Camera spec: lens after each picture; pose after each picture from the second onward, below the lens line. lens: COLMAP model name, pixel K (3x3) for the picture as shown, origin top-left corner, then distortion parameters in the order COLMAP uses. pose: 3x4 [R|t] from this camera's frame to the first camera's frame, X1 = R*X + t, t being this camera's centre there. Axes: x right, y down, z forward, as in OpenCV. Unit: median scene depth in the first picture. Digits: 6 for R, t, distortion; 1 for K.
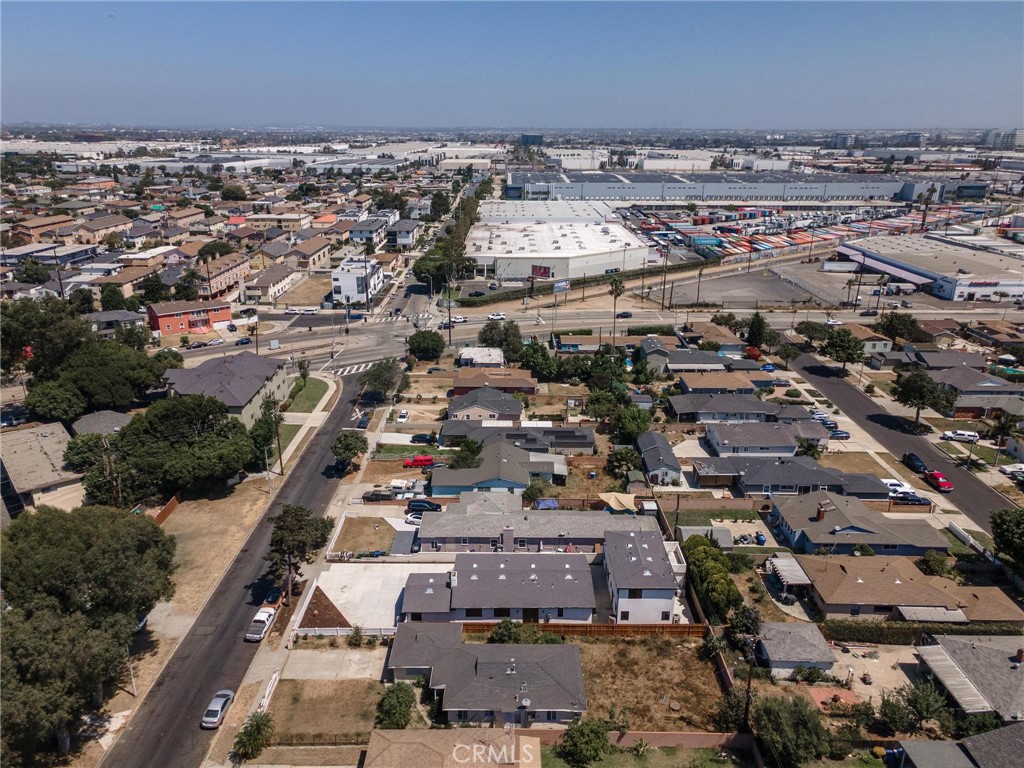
lens RADIAL K [[749.8, 0, 512.0], [0, 749.8, 384.0], [0, 0, 1]] dist [0.026038, 0.035815]
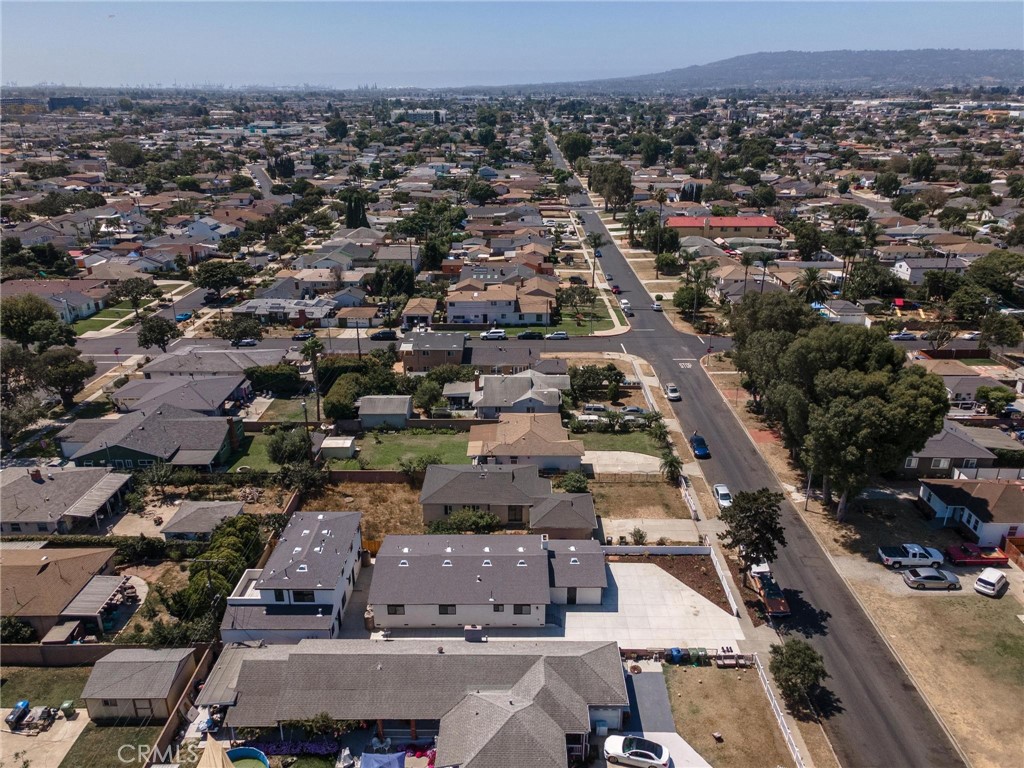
lens RADIAL K [[749.8, 0, 512.0], [0, 749.8, 384.0], [0, 0, 1]] dist [0.026038, 0.035815]
pose [[-0.999946, -0.006068, 0.008455, -0.028938], [0.000828, 0.763477, 0.645834, -0.258885], [-0.010374, 0.645806, -0.763431, 0.946569]]
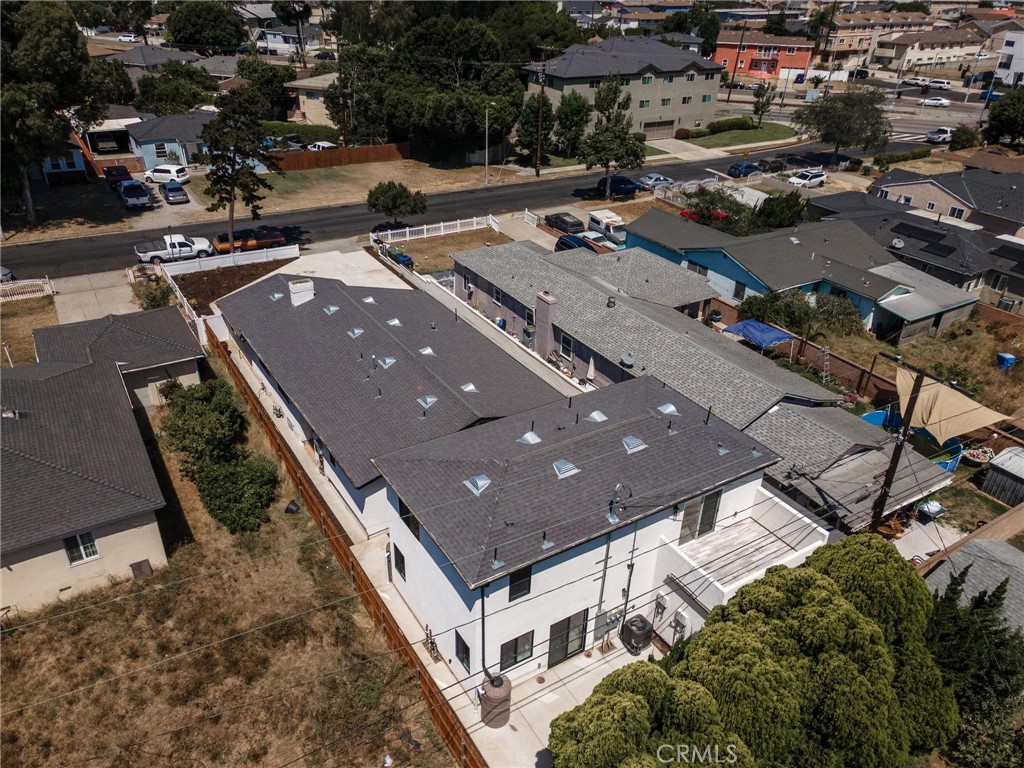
lens RADIAL K [[749.8, 0, 512.0], [0, 749.8, 384.0], [0, 0, 1]] dist [0.026038, 0.035815]
pose [[0.528242, 0.423381, -0.736009, 0.226951], [-0.298312, 0.904097, 0.305970, 0.078747], [0.794966, 0.057934, 0.603882, 0.511132]]
